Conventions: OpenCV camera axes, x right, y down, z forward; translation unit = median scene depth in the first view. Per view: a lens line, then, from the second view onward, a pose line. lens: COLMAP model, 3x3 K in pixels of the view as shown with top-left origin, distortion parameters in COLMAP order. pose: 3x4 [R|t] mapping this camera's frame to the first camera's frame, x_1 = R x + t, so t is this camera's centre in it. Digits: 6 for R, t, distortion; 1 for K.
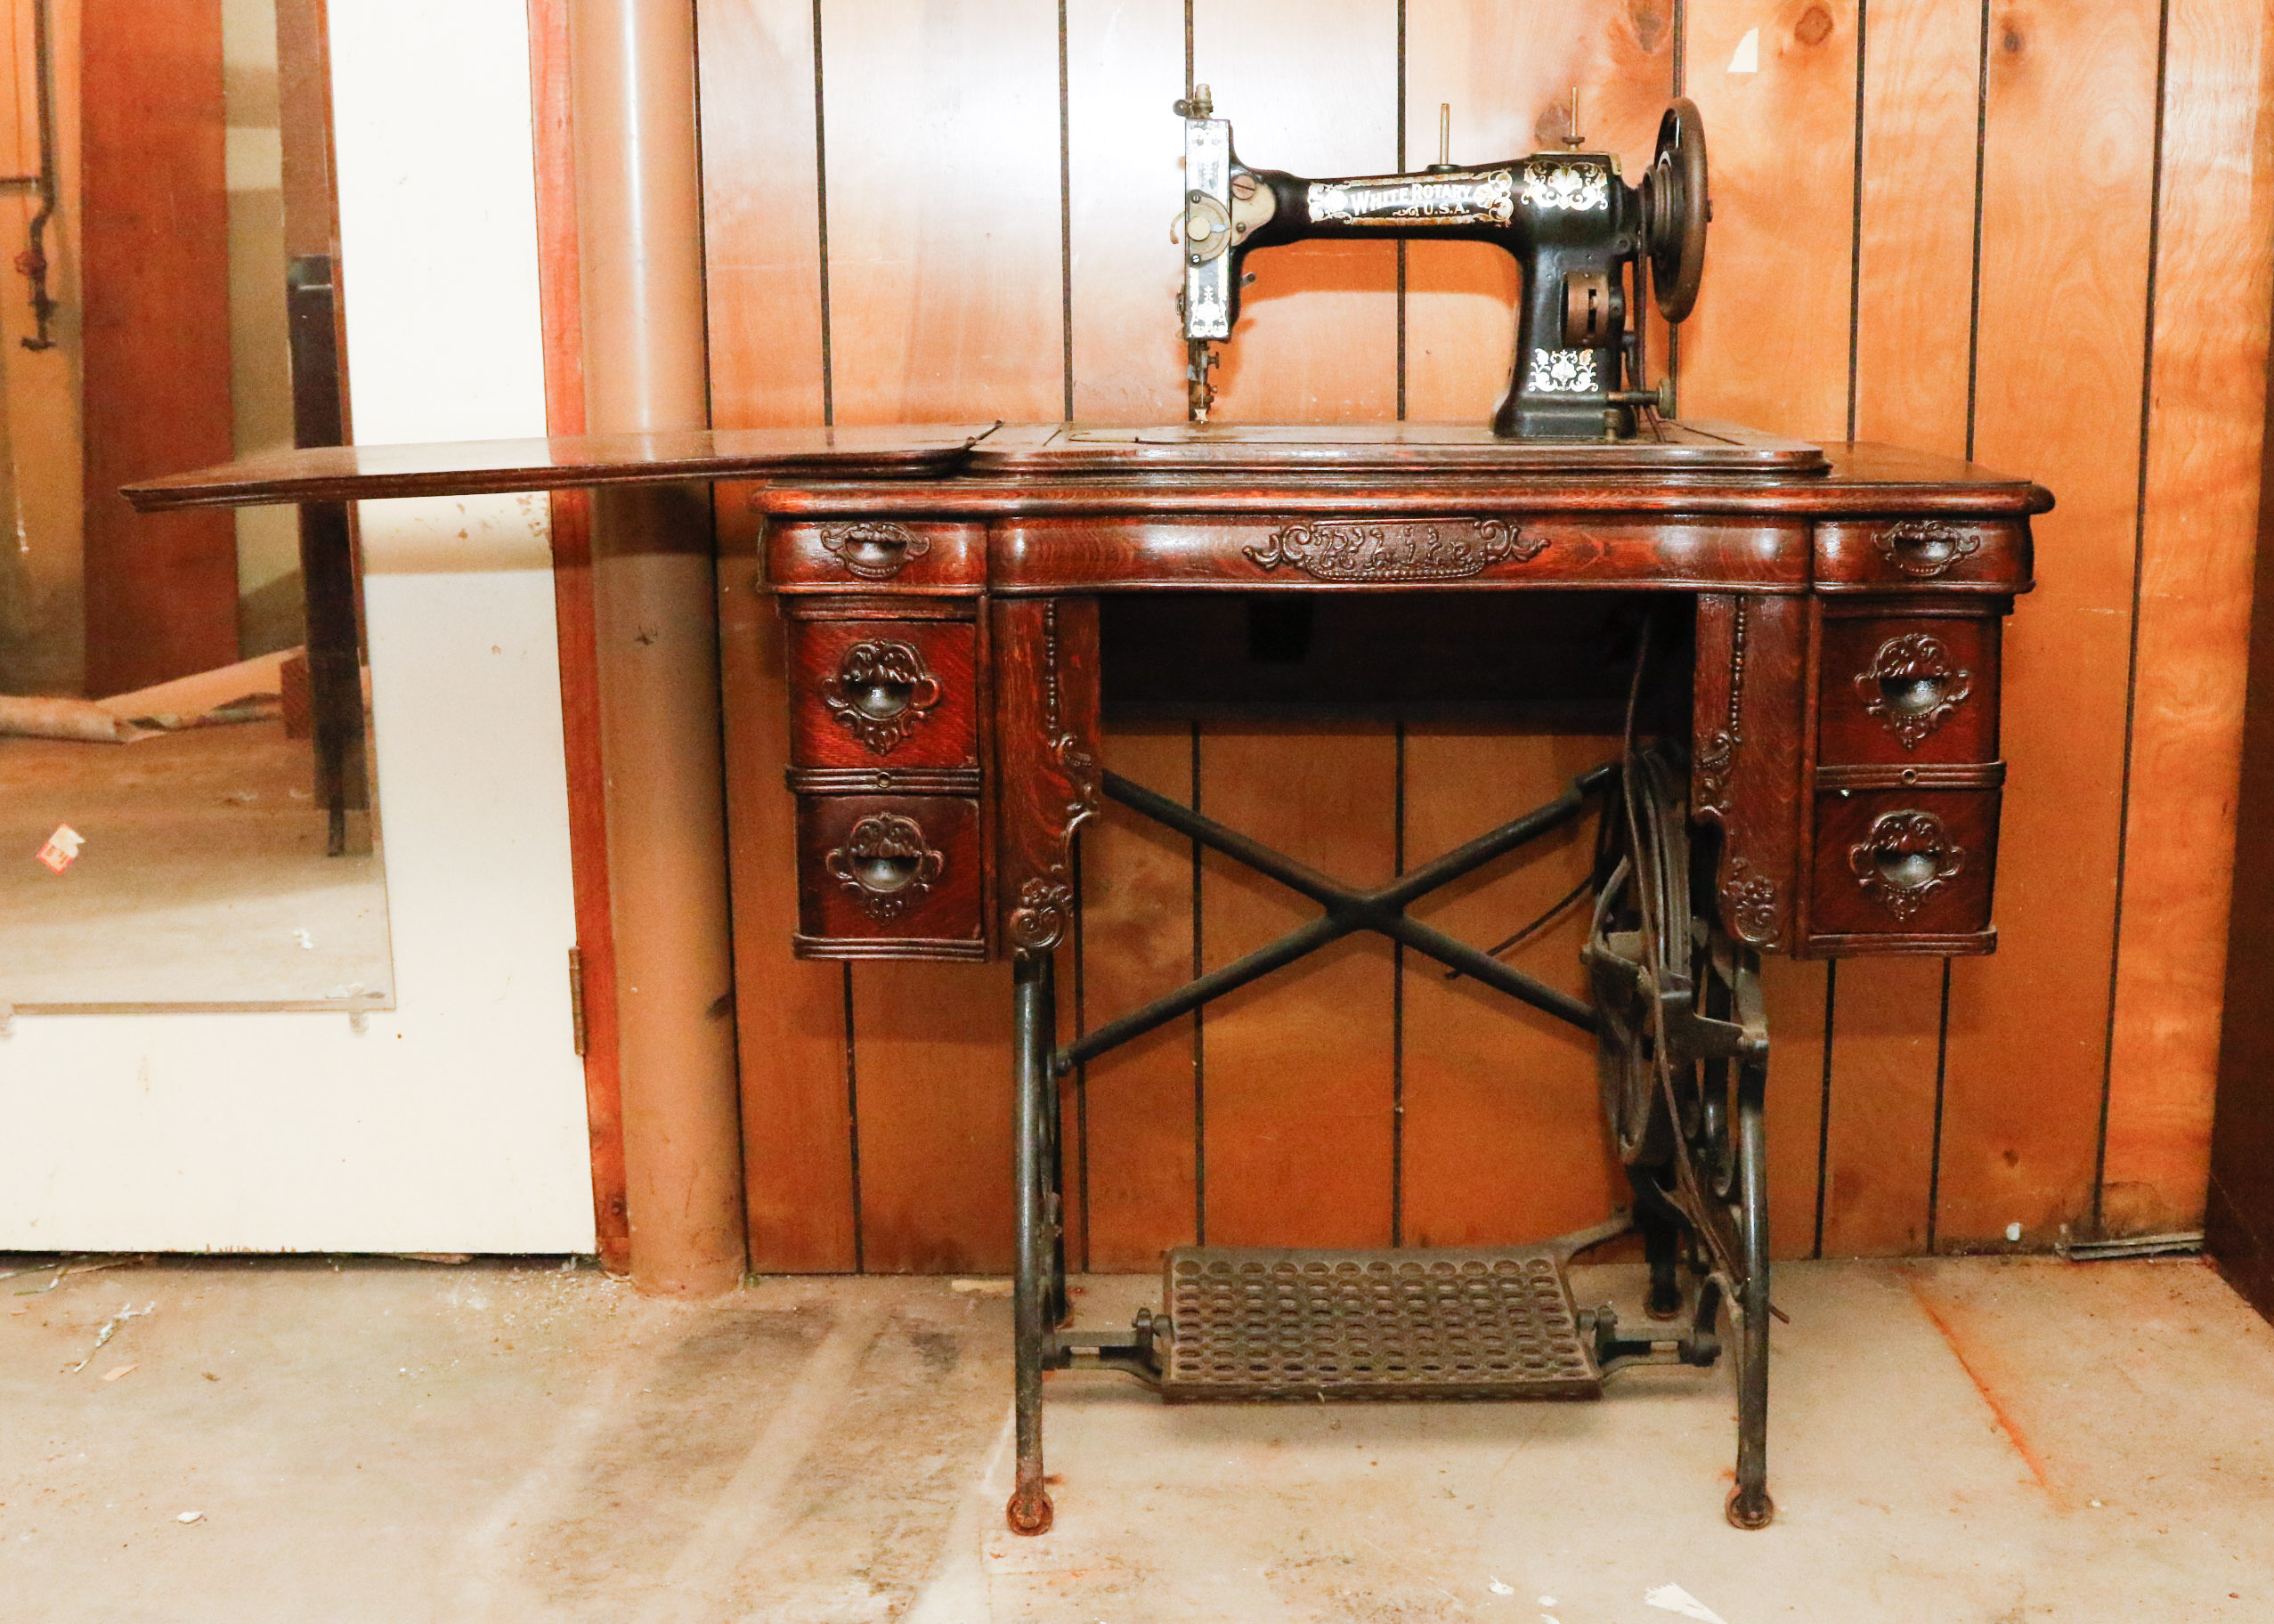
lens RADIAL K [[2657.9, 0, 1141.6], [0, 2657.9, 805.6], [0, 0, 1]] dist [-0.135619, 0.050173]
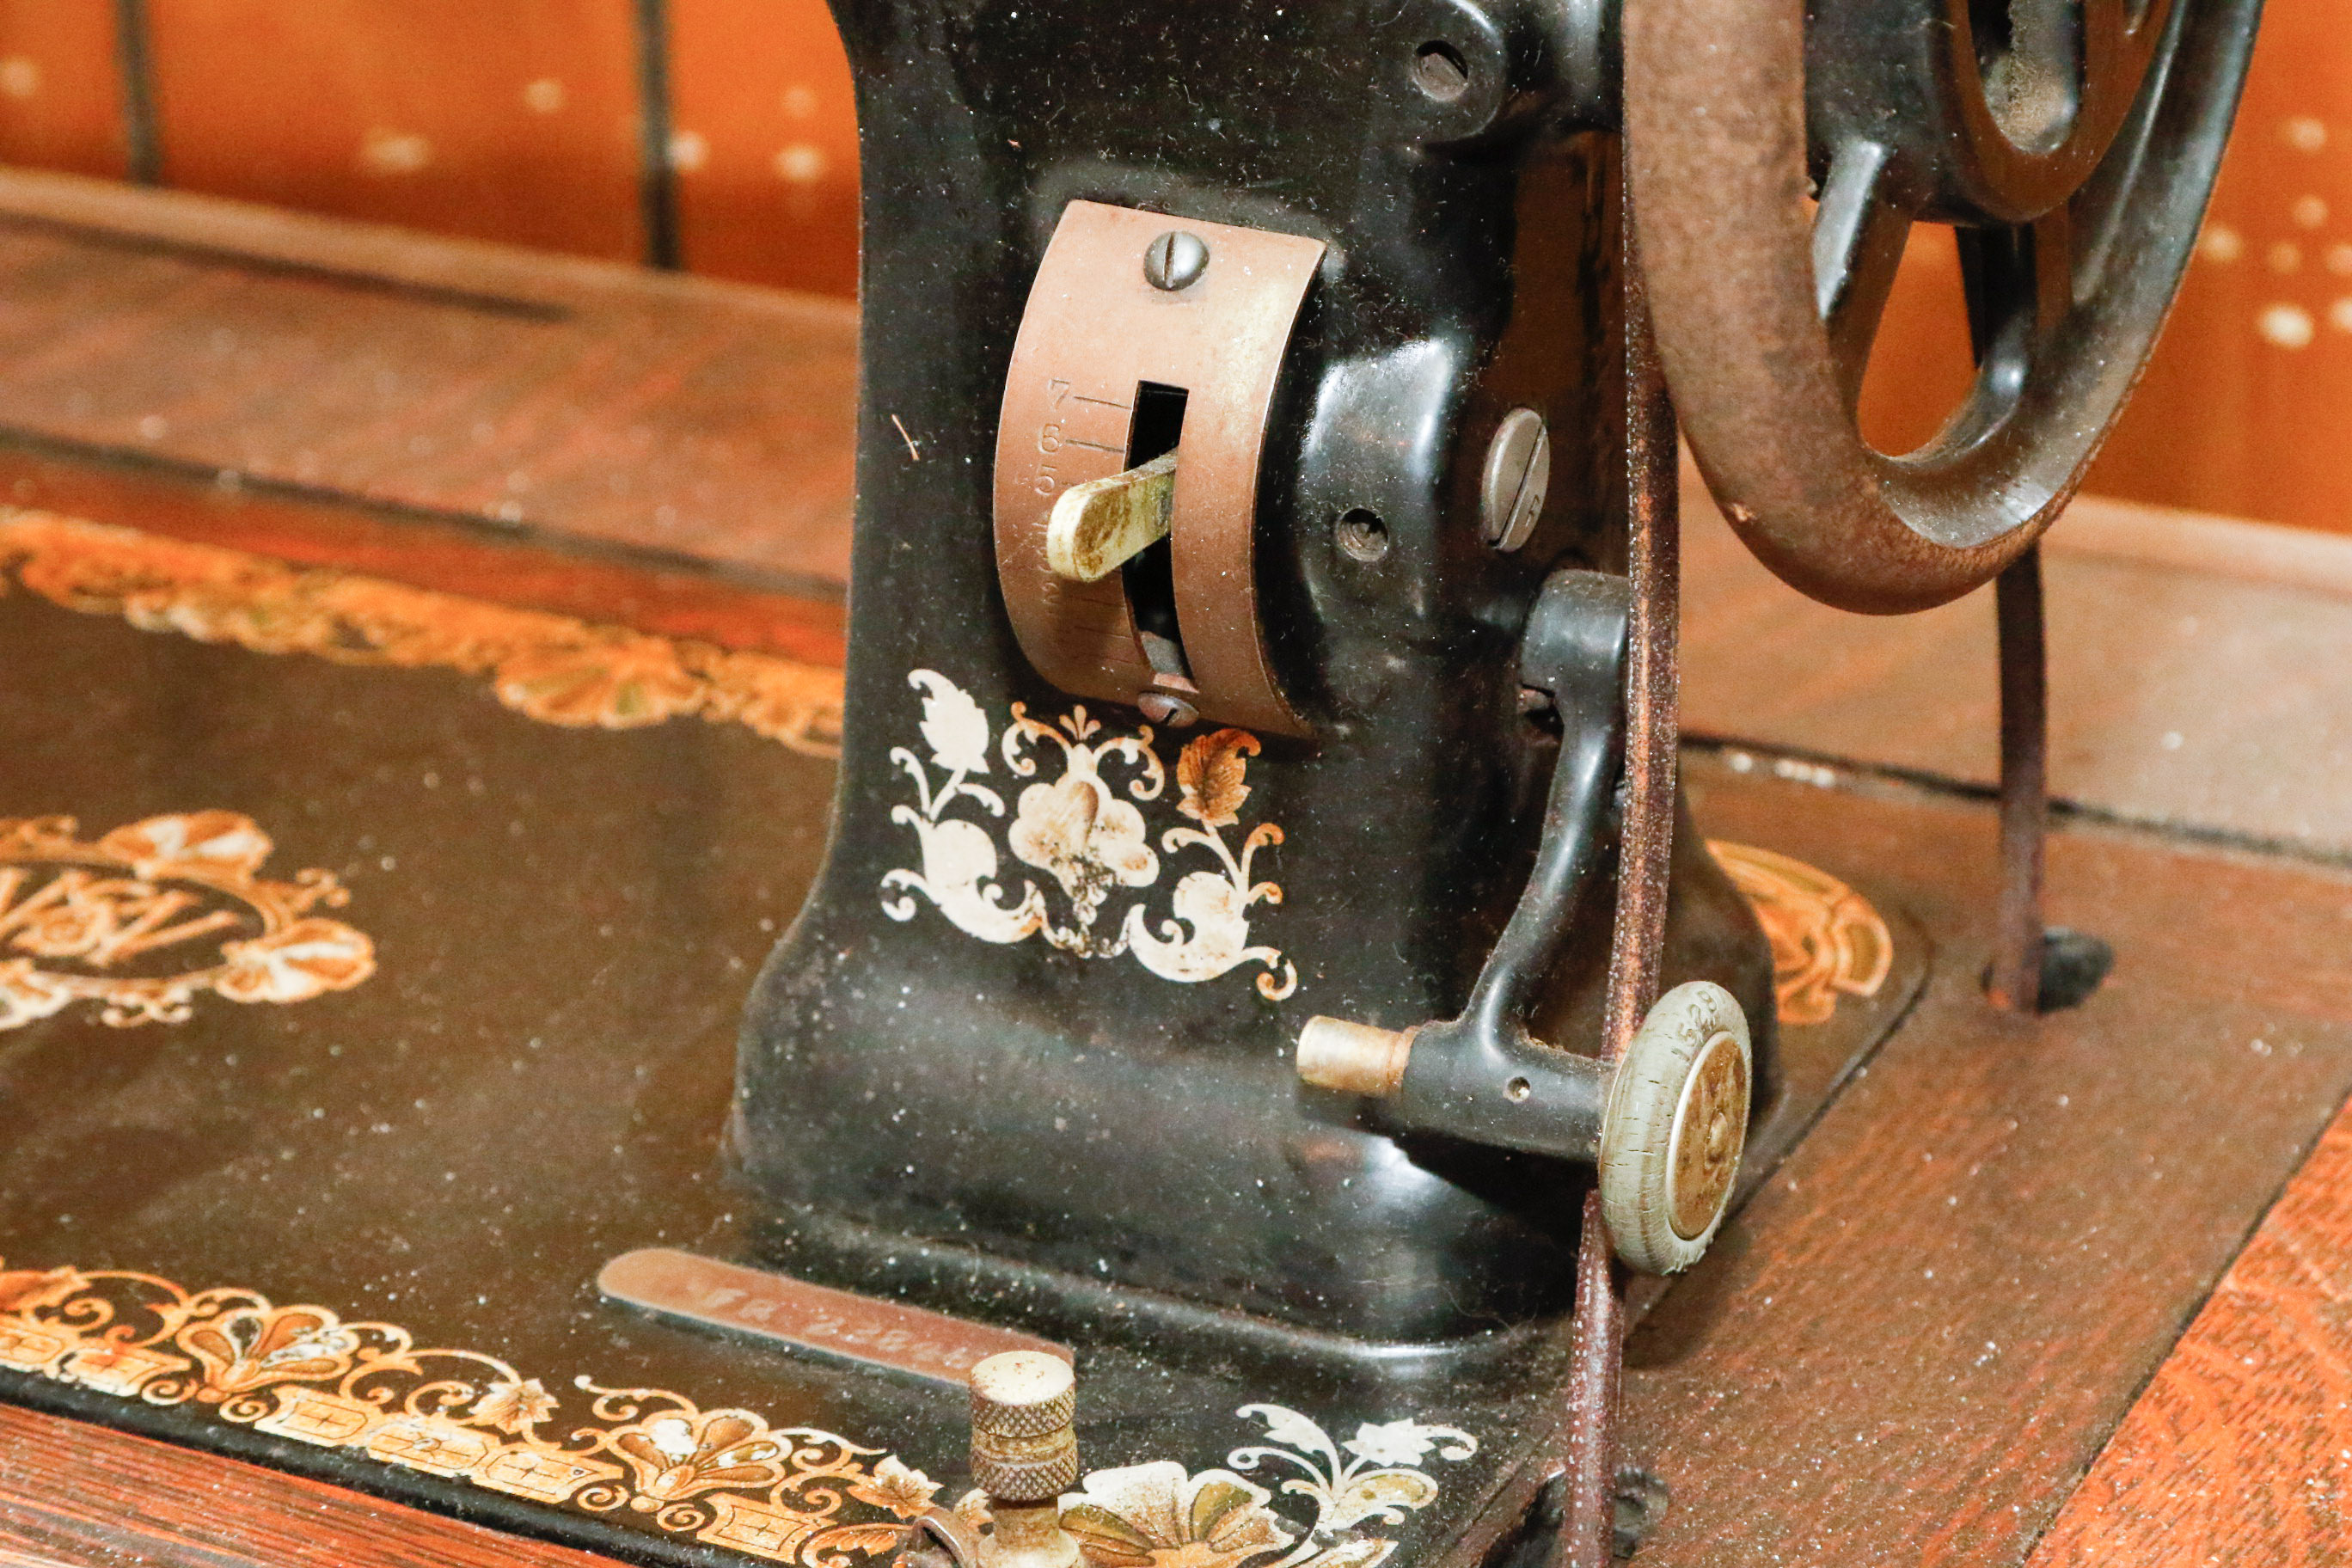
lens RADIAL K [[6506.1, 0, 1171.9], [0, 6506.1, 783.2], [0, 0, 1]] dist [0.143259, 0.323884]
pose [[0.907349, 0.167913, -0.385386, 0.305099], [-0.072392, 0.965478, 0.250222, -0.259992], [0.414097, -0.199140, 0.888182, 0.686933]]
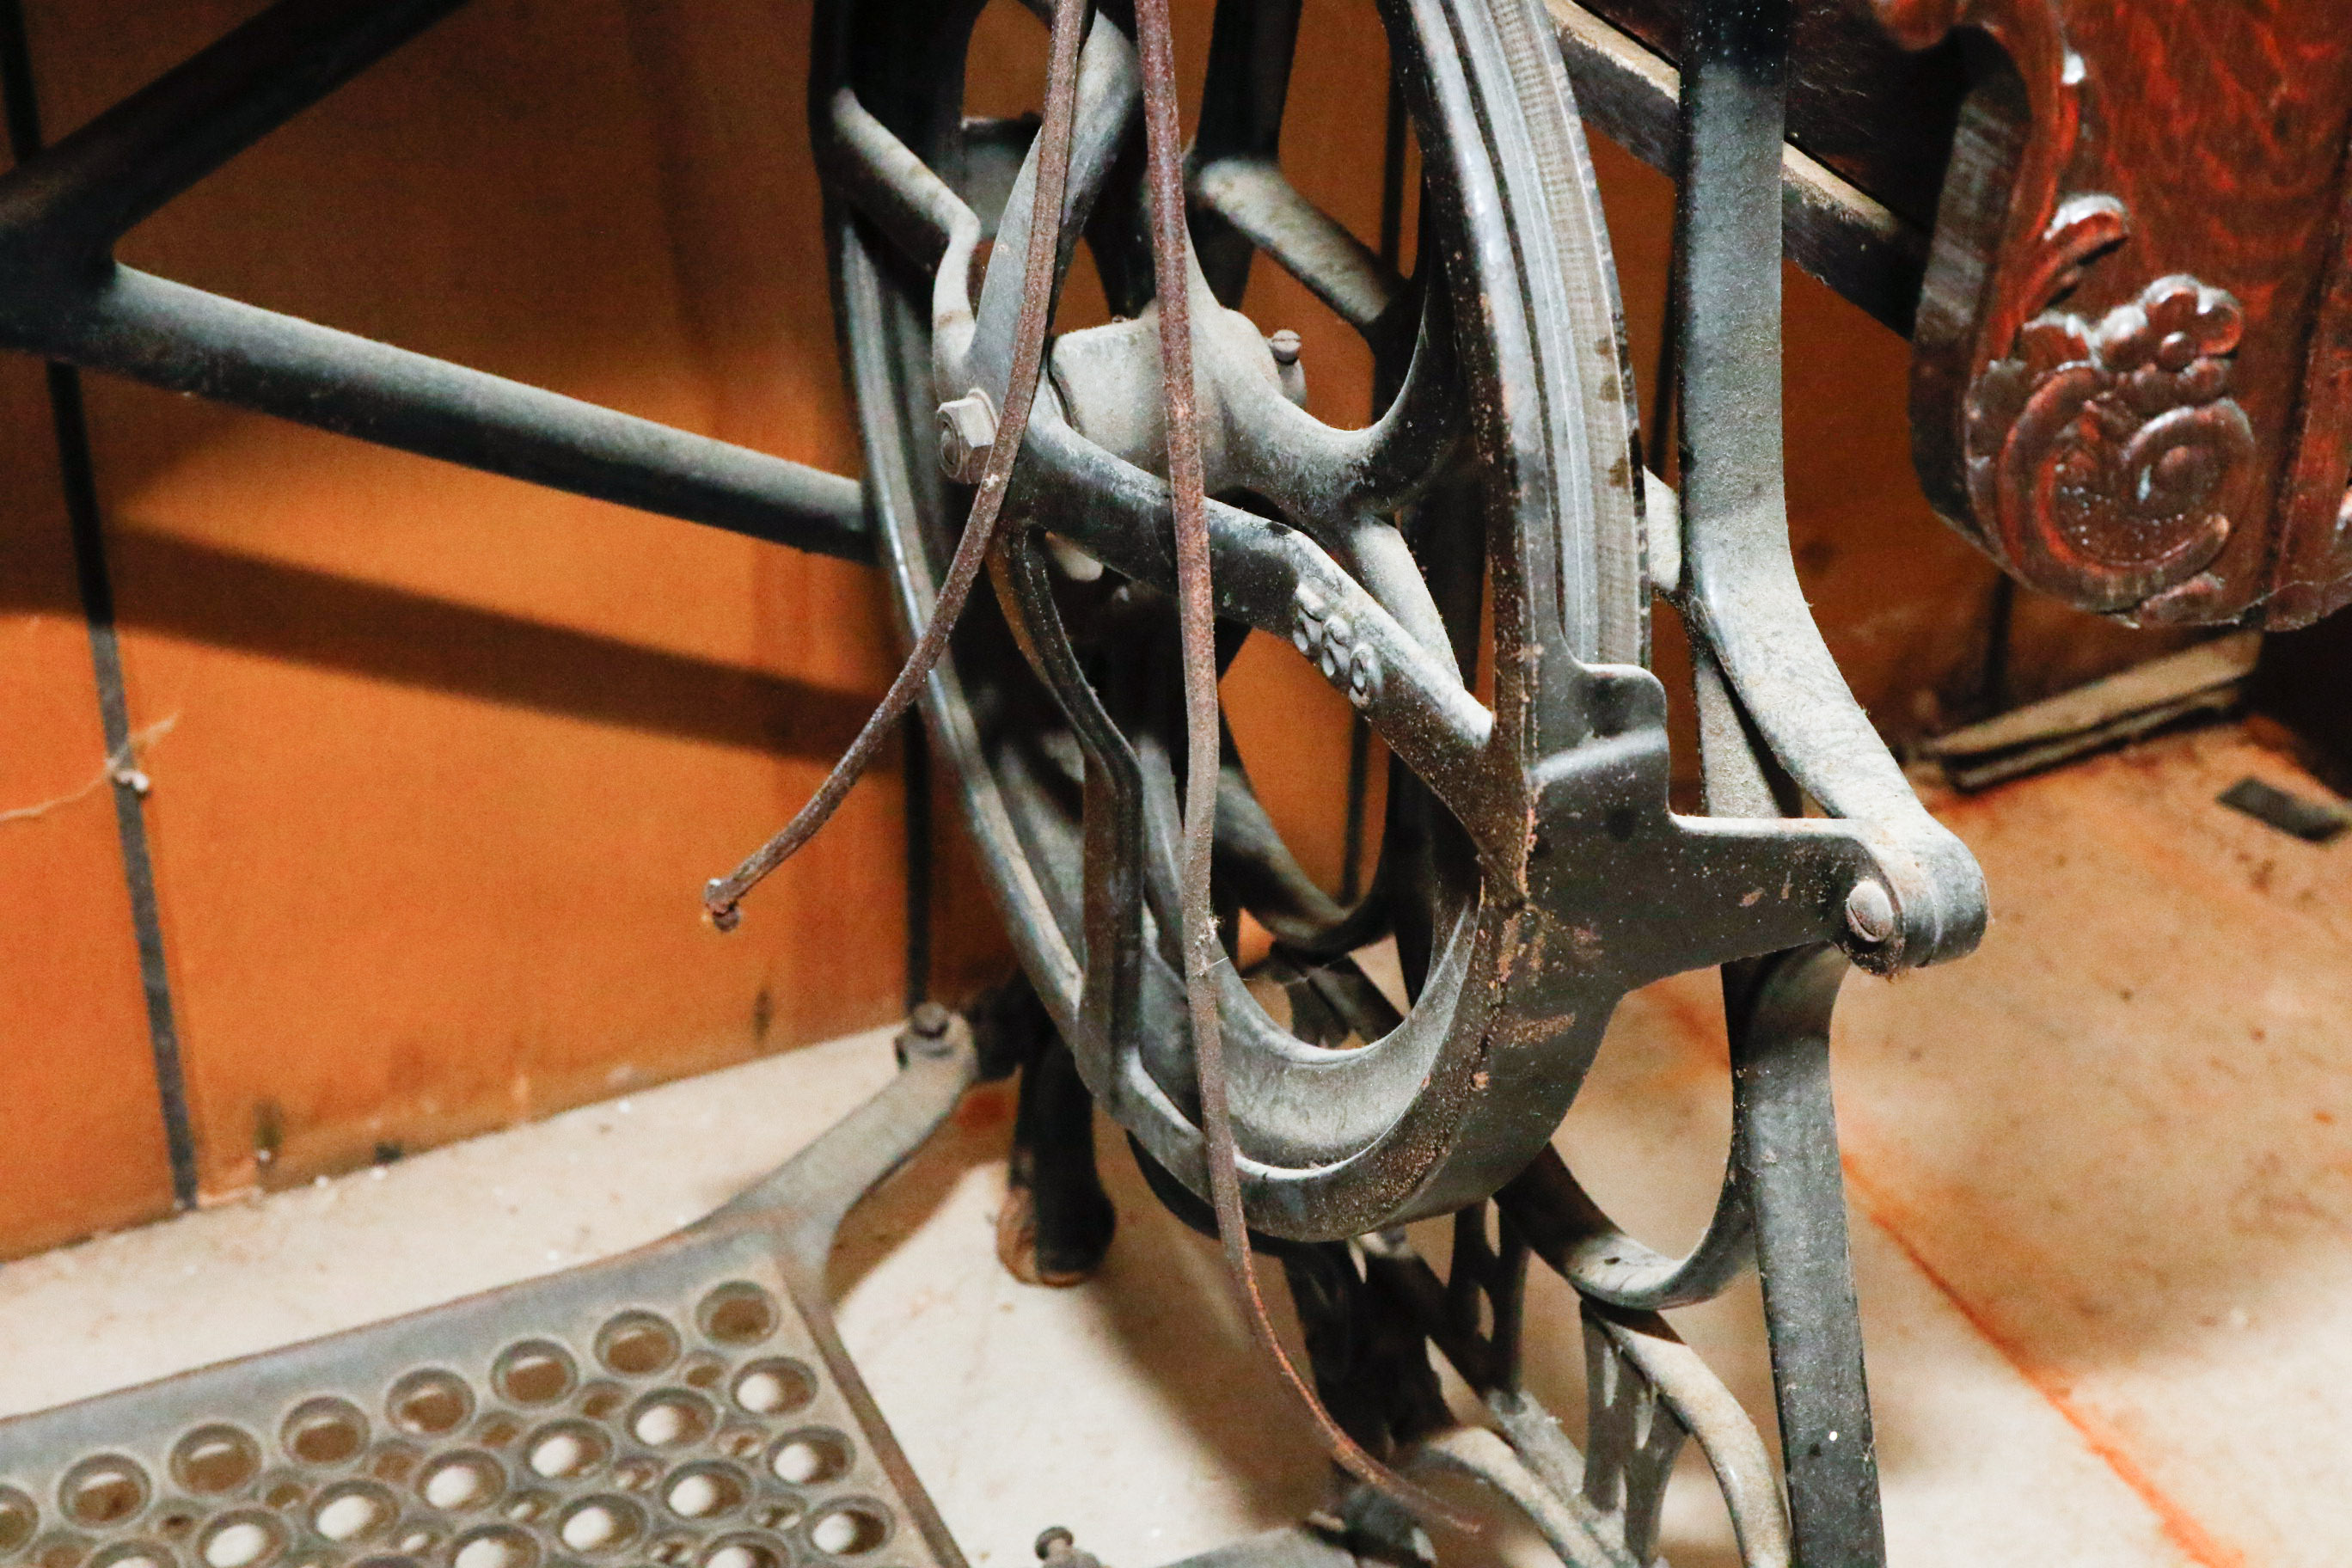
lens RADIAL K [[3753.3, 0, 1176.9], [0, 3753.3, 786.1], [0, 0, 1]] dist [-0.020229, -0.020828]
pose [[0.895841, -0.206042, 0.393721, 0.044681], [0.055108, 0.930681, 0.361657, -0.041454], [-0.440945, -0.302290, 0.845097, 0.739246]]
